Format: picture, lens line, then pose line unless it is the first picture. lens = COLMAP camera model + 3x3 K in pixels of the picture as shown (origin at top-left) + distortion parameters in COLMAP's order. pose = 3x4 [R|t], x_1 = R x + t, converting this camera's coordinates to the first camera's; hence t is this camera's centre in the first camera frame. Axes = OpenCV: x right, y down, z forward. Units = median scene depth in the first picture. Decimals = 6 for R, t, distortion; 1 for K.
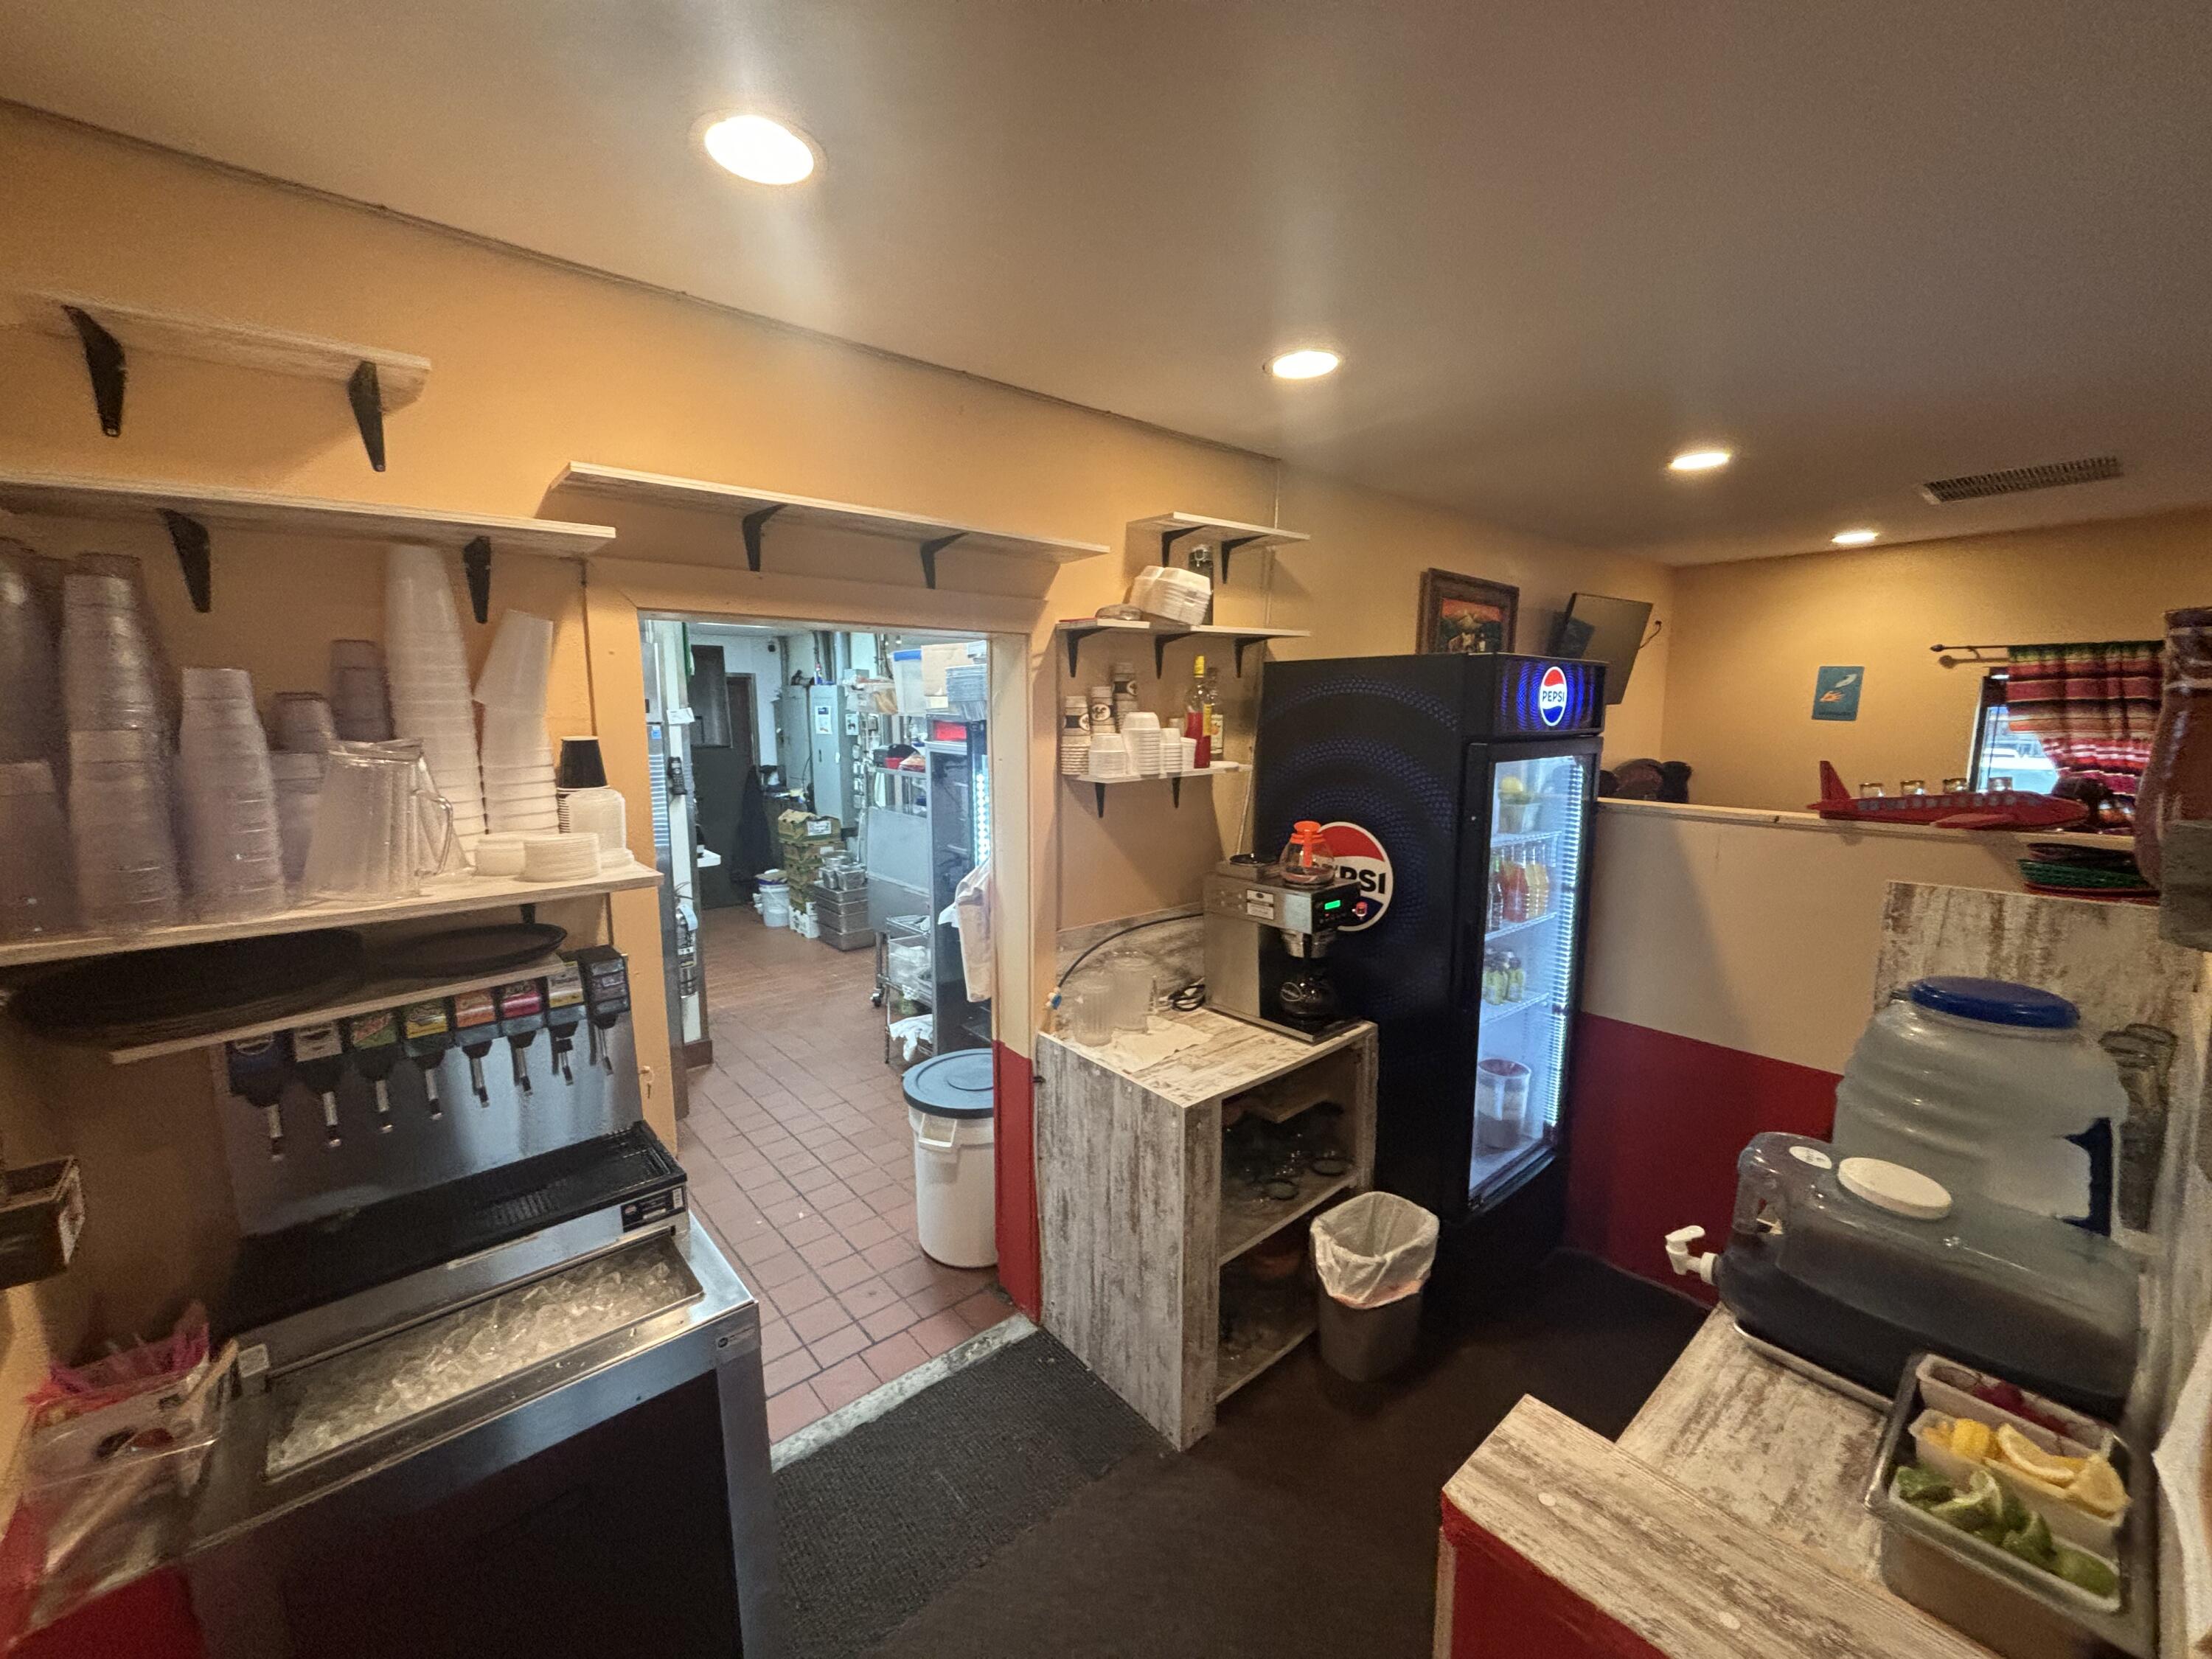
lens RADIAL K [[897.4, 0, 1104.7], [0, 897.4, 841.9], [0, 0, 1]] dist [0.002599, -0.000149]
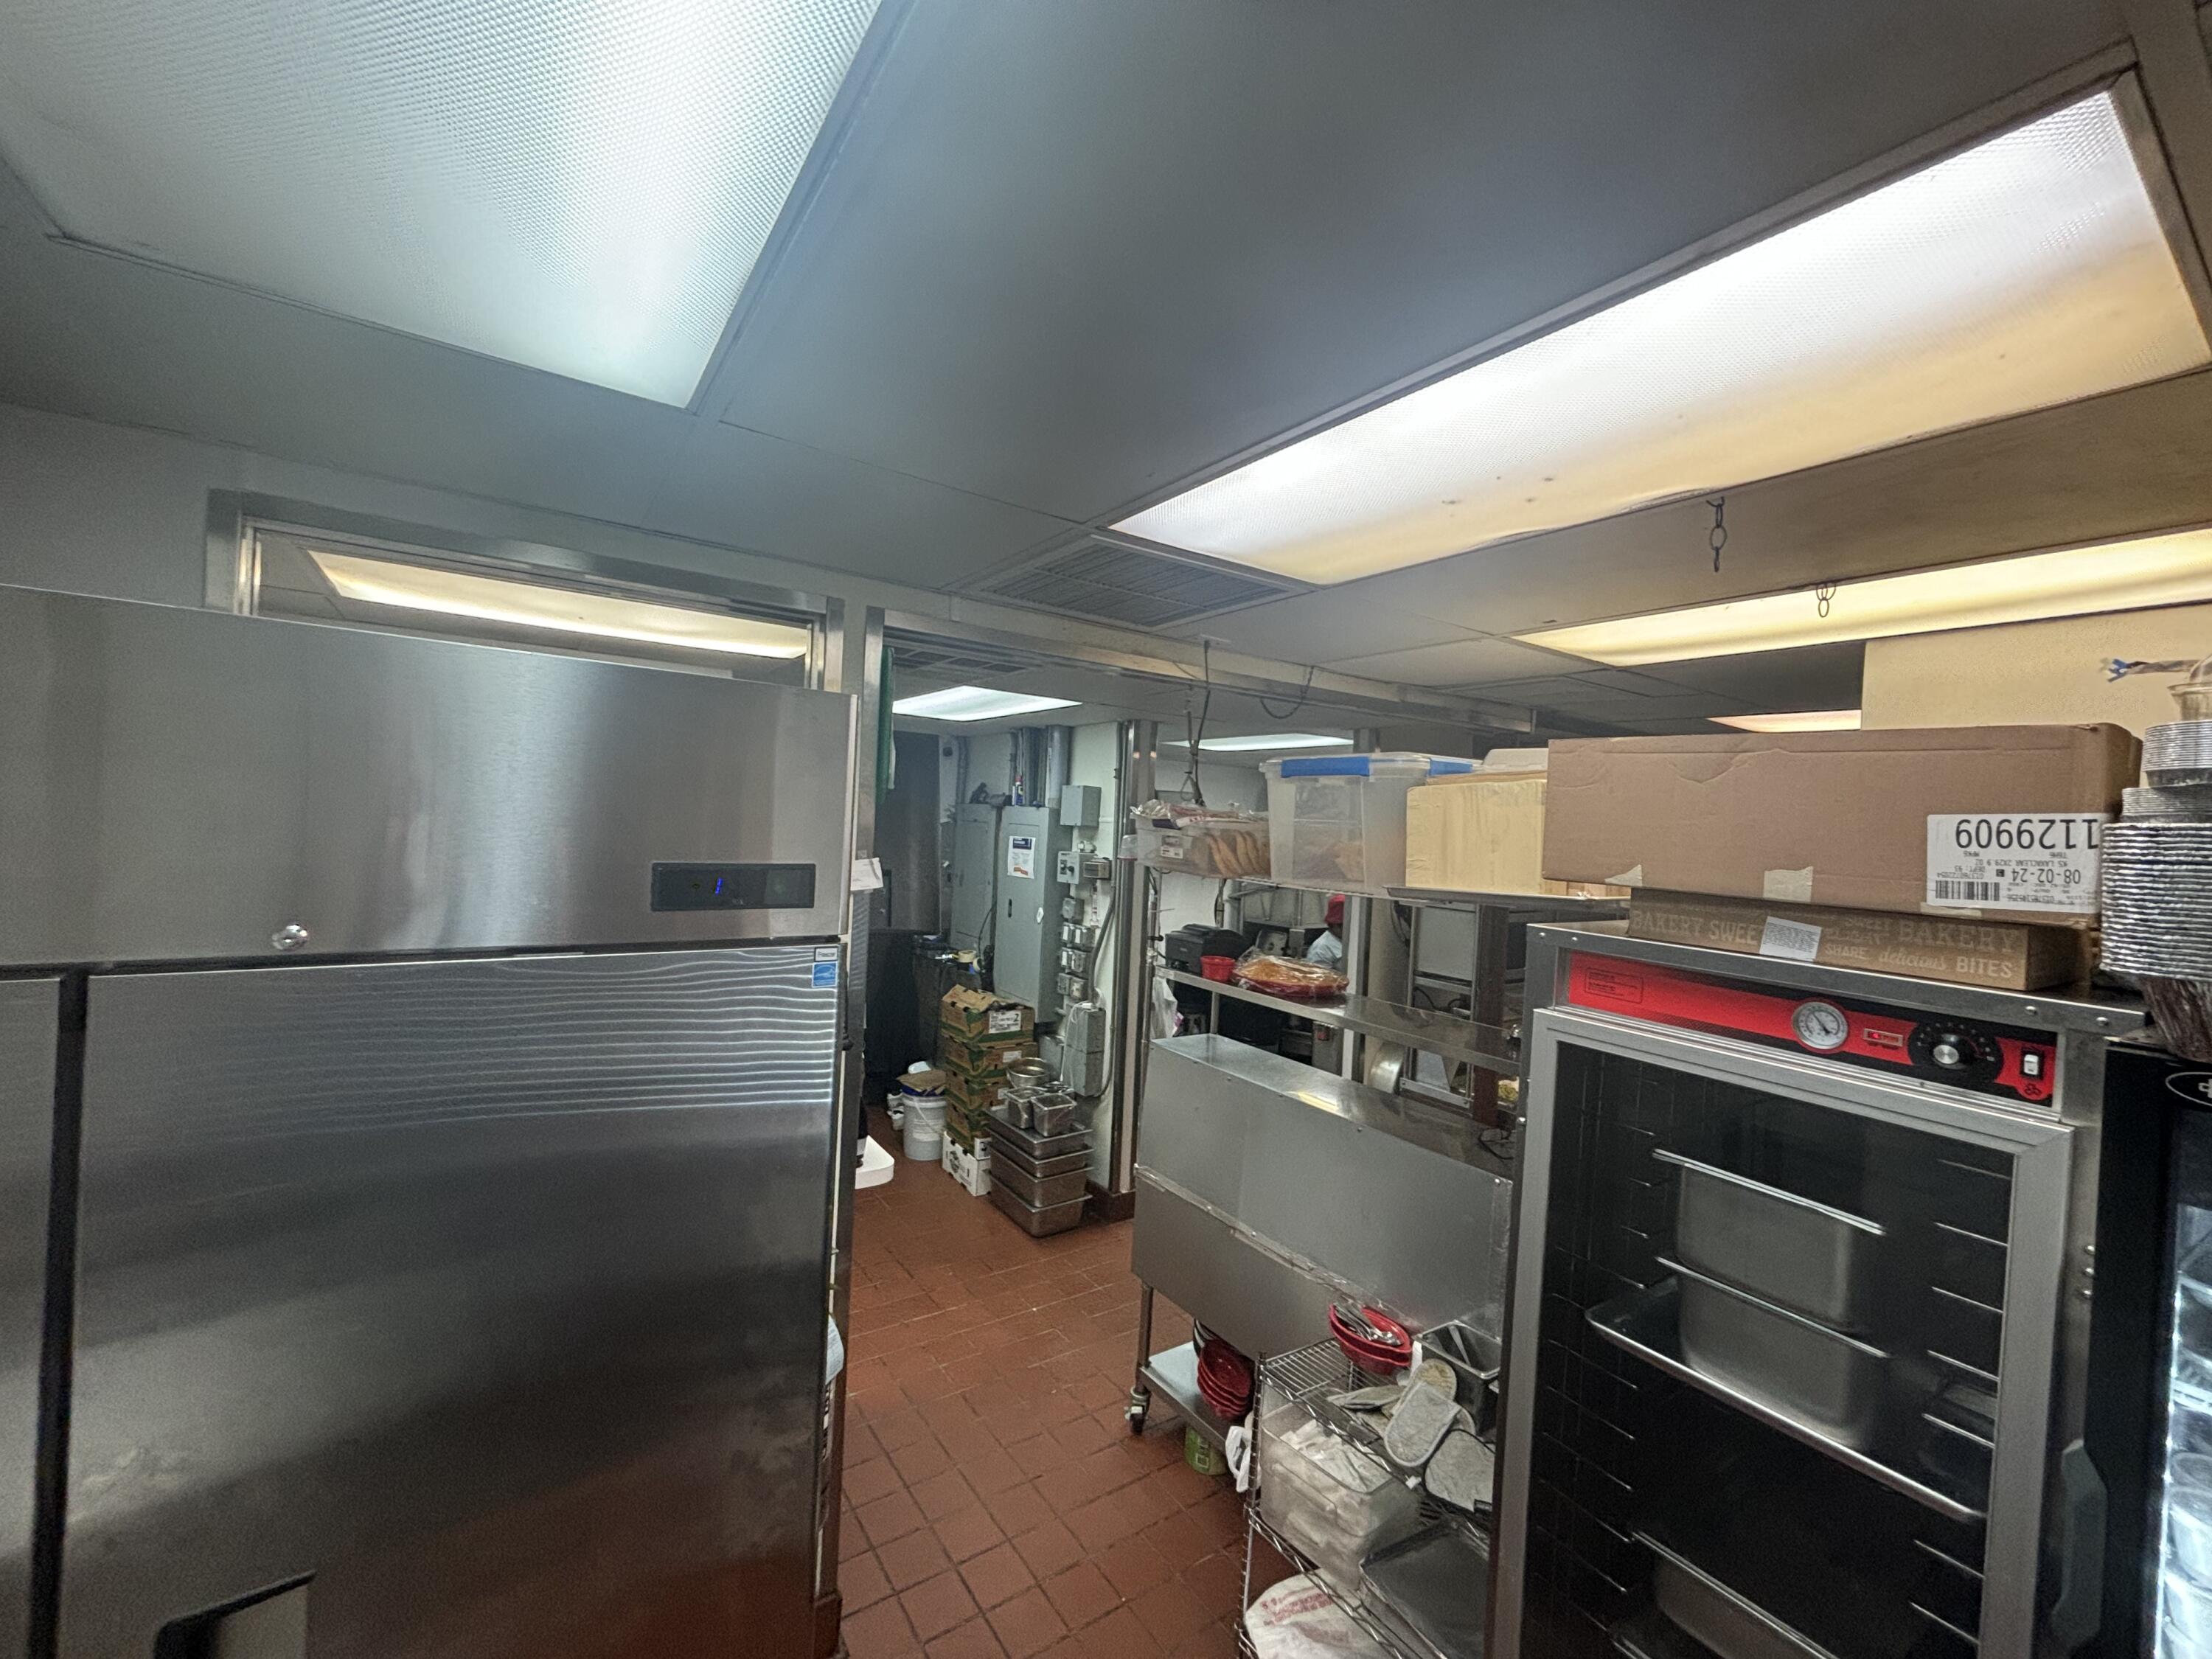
lens RADIAL K [[897.4, 0, 1109.1], [0, 897.4, 832.6], [0, 0, 1]] dist [0.002599, -0.000149]
pose [[0.992895, 0.054026, -0.106018, -0.183982], [-0.069128, 0.987103, -0.144392, -0.063342], [0.096850, 0.150695, 0.983825, 0.349777]]
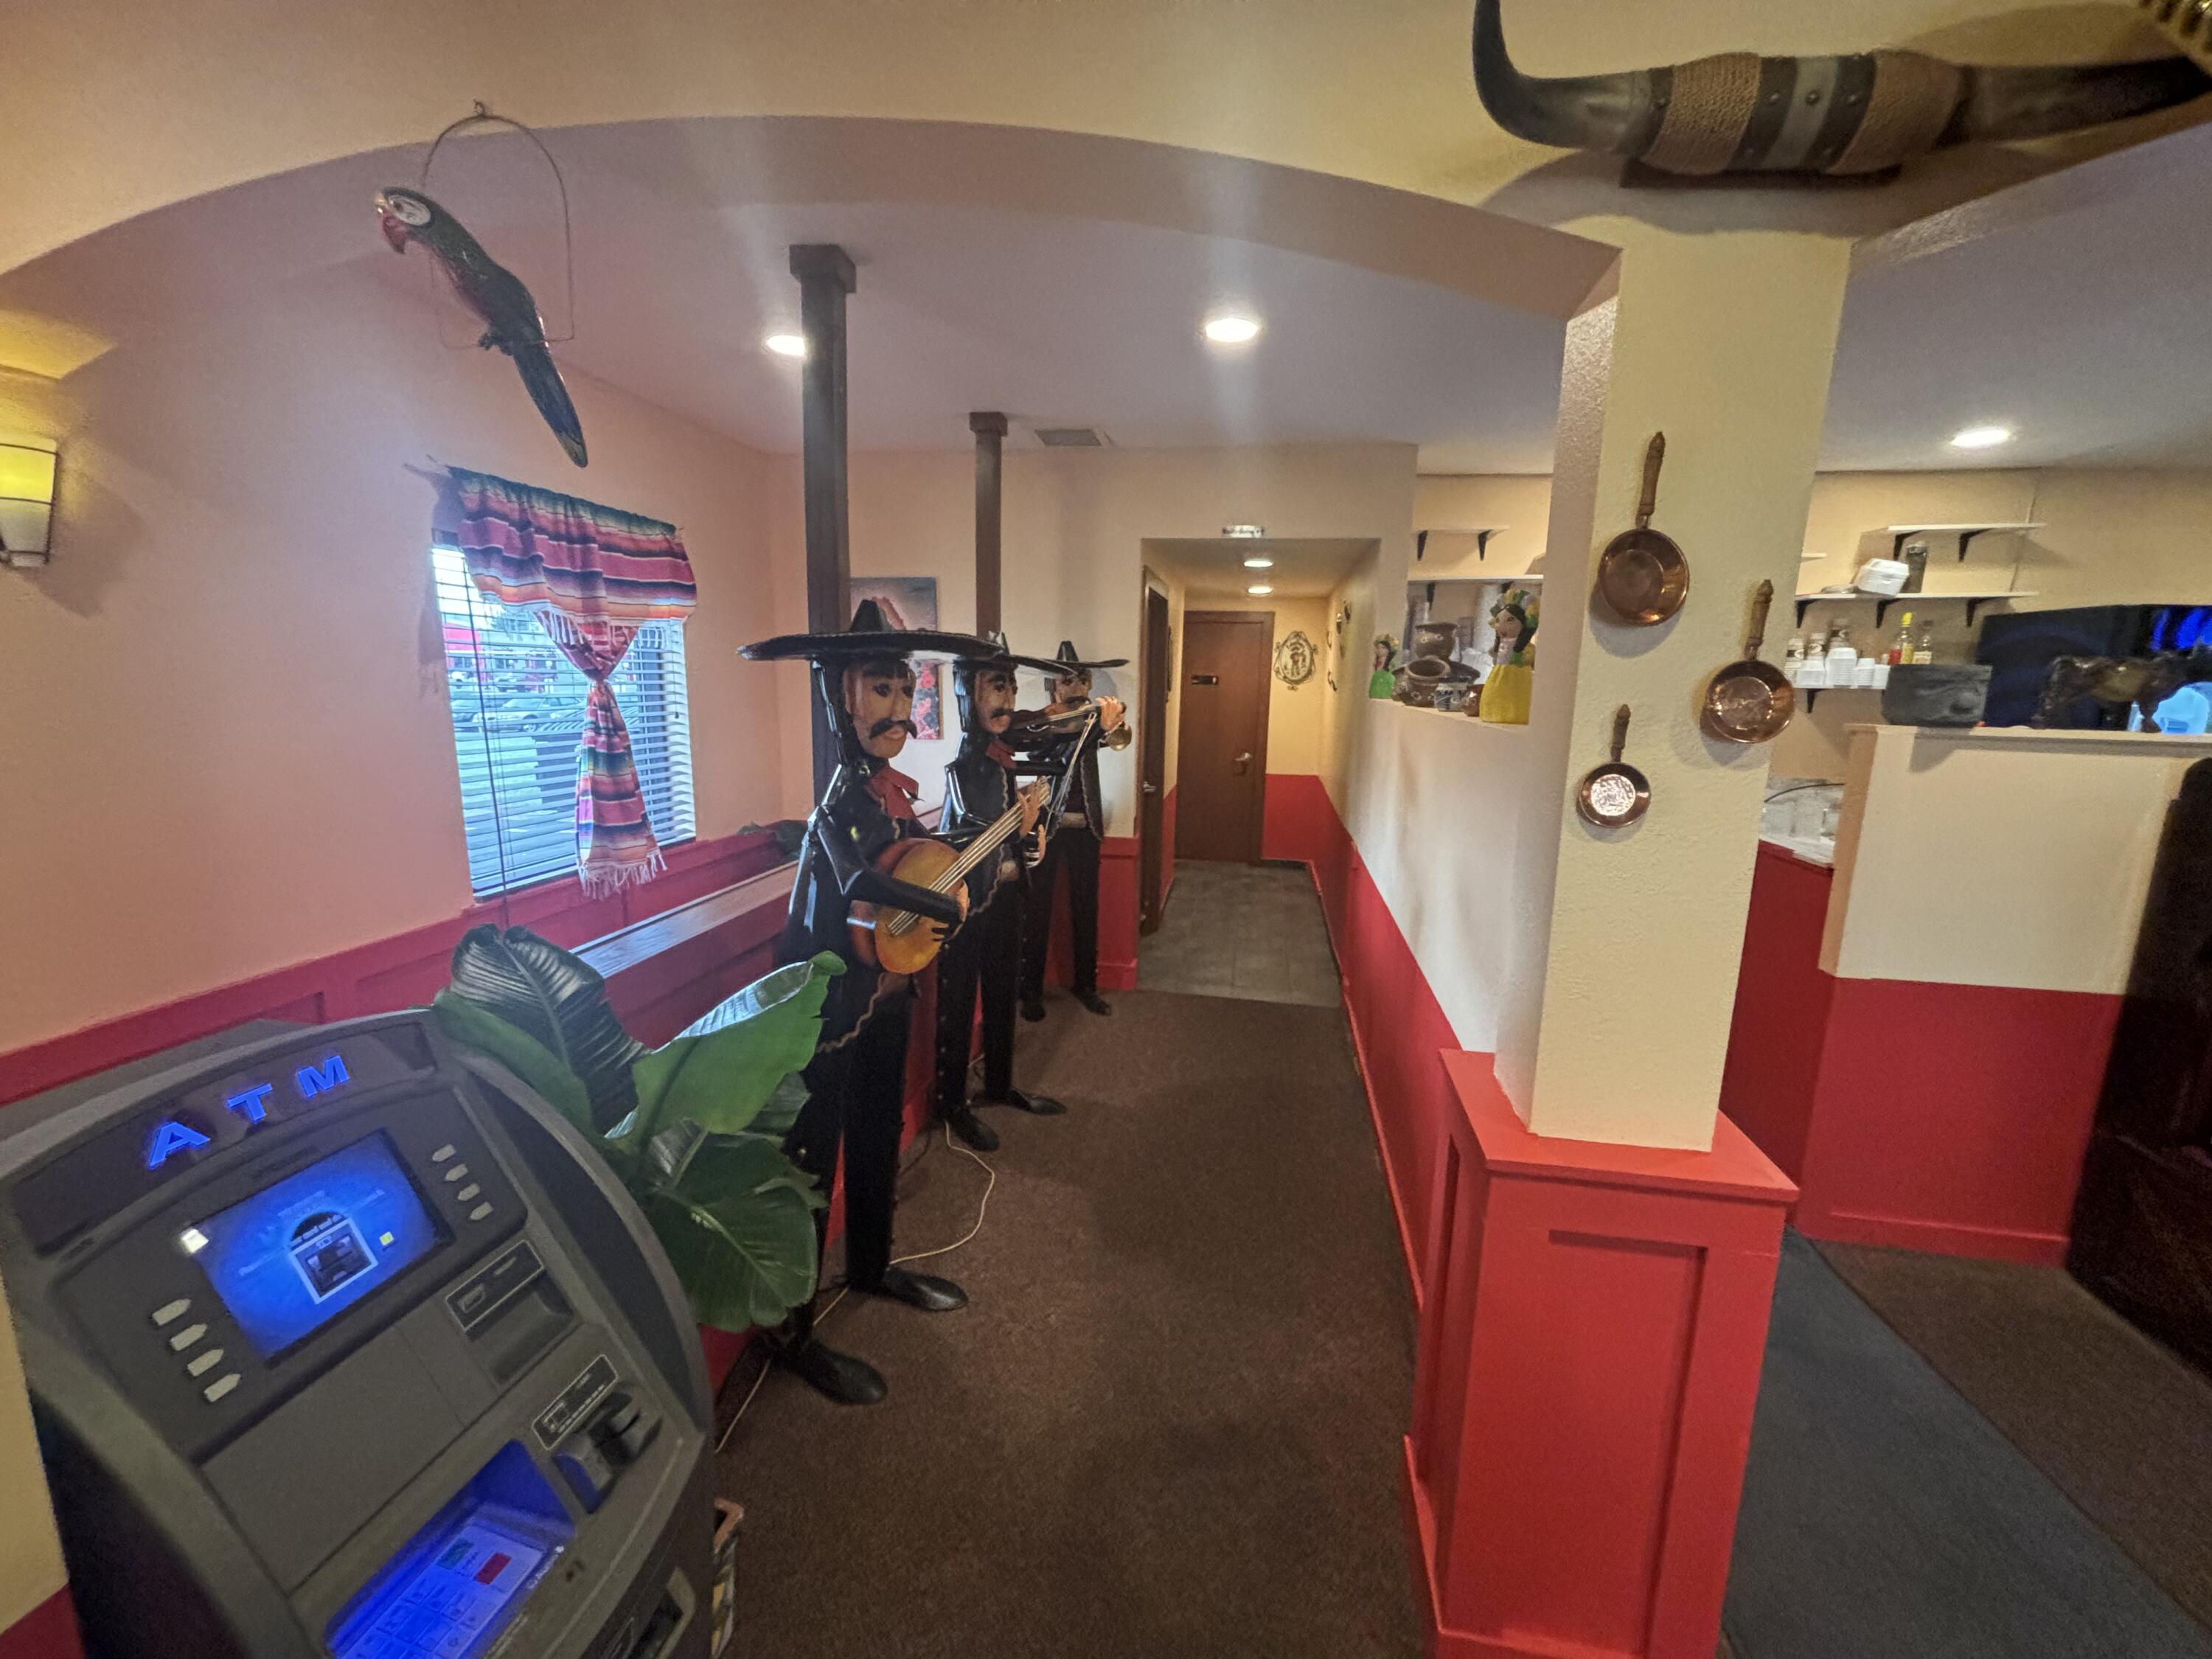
lens RADIAL K [[897.4, 0, 1097.3], [0, 897.4, 836.7], [0, 0, 1]] dist [0.002599, -0.000149]
pose [[0.625248, 0.152991, -0.765283, 0.190544], [-0.141340, 0.986580, 0.081754, 0.099027], [0.767521, 0.057049, 0.638481, -0.423431]]
